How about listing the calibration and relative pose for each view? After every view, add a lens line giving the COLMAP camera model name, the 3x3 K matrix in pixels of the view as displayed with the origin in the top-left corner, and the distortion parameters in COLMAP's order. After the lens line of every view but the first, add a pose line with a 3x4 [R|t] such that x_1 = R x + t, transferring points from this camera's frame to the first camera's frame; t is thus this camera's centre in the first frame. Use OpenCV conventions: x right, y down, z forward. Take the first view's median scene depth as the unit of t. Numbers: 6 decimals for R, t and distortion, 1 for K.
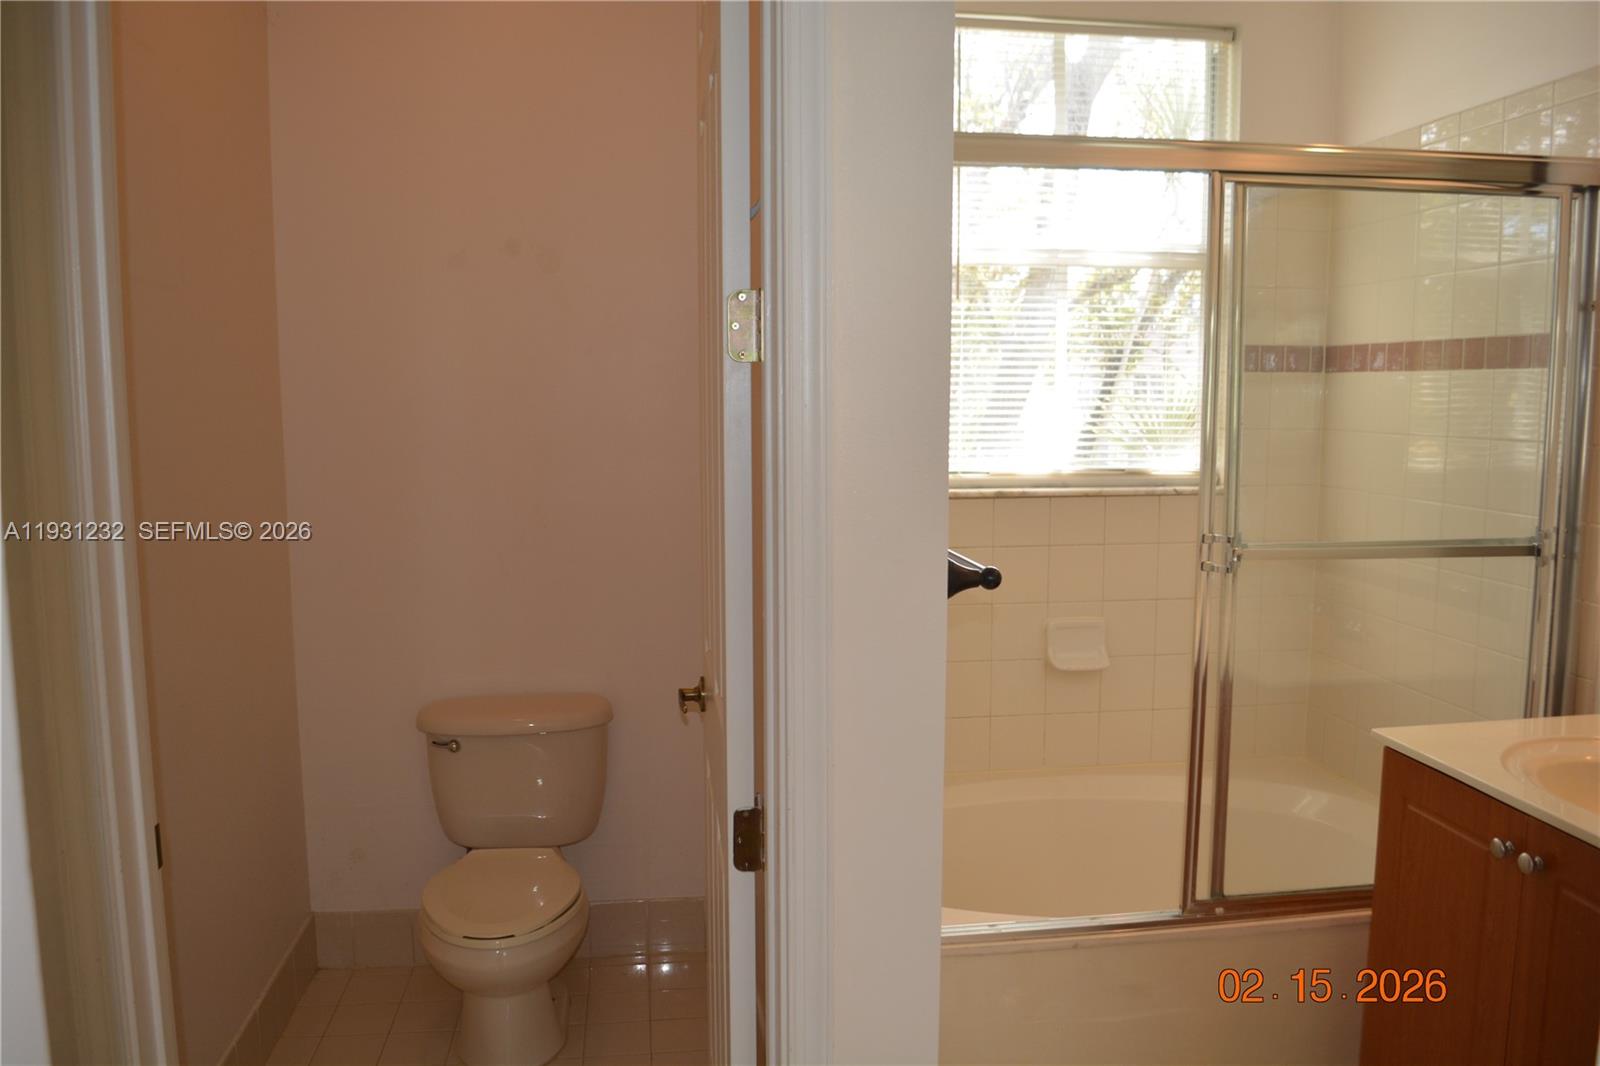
lens RADIAL K [[1268.6, 0, 802.8], [0, 1268.6, 546.0], [0, 0, 1]] dist [-0.081279, 0.013502]
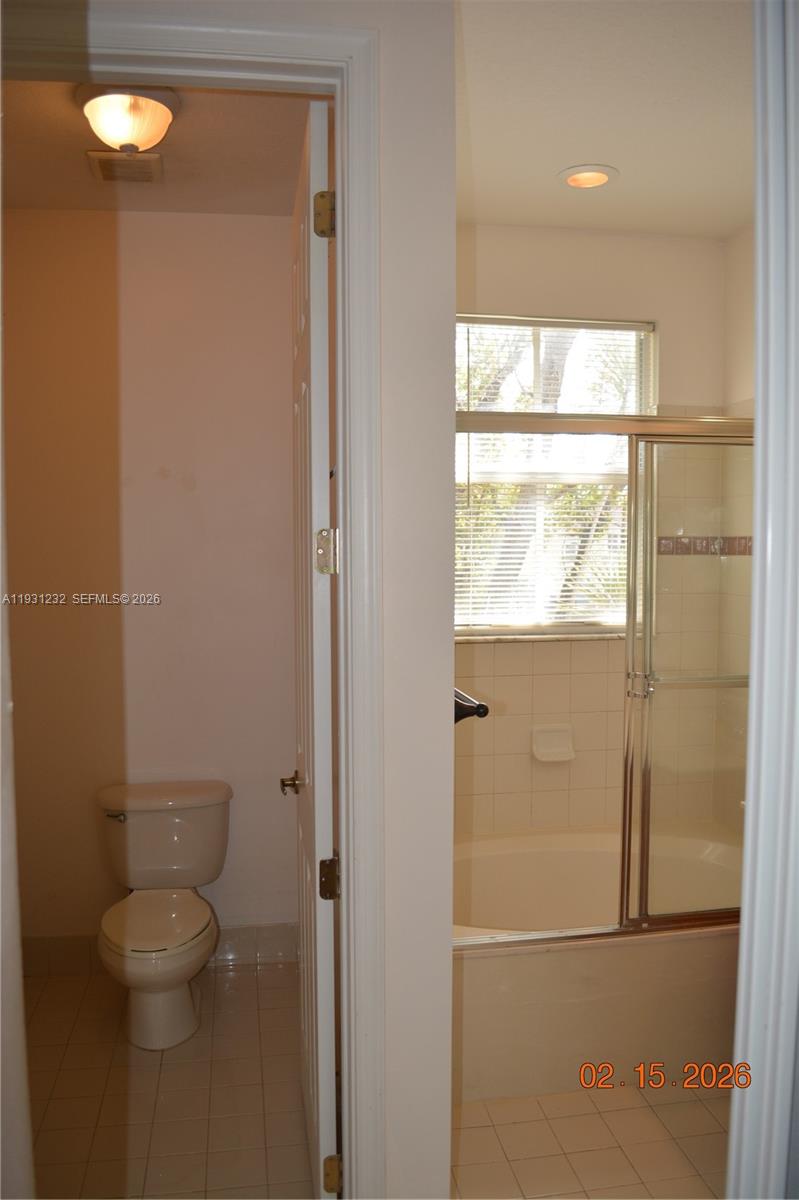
lens RADIAL K [[951.5, 0, 391.6], [0, 951.5, 598.8], [0, 0, 1]] dist [-0.081279, 0.013502]
pose [[0.999551, -0.003251, 0.029771, 0.000129], [0.005201, 0.997828, -0.065665, -0.021397], [-0.029493, 0.065790, 0.997397, -0.113559]]
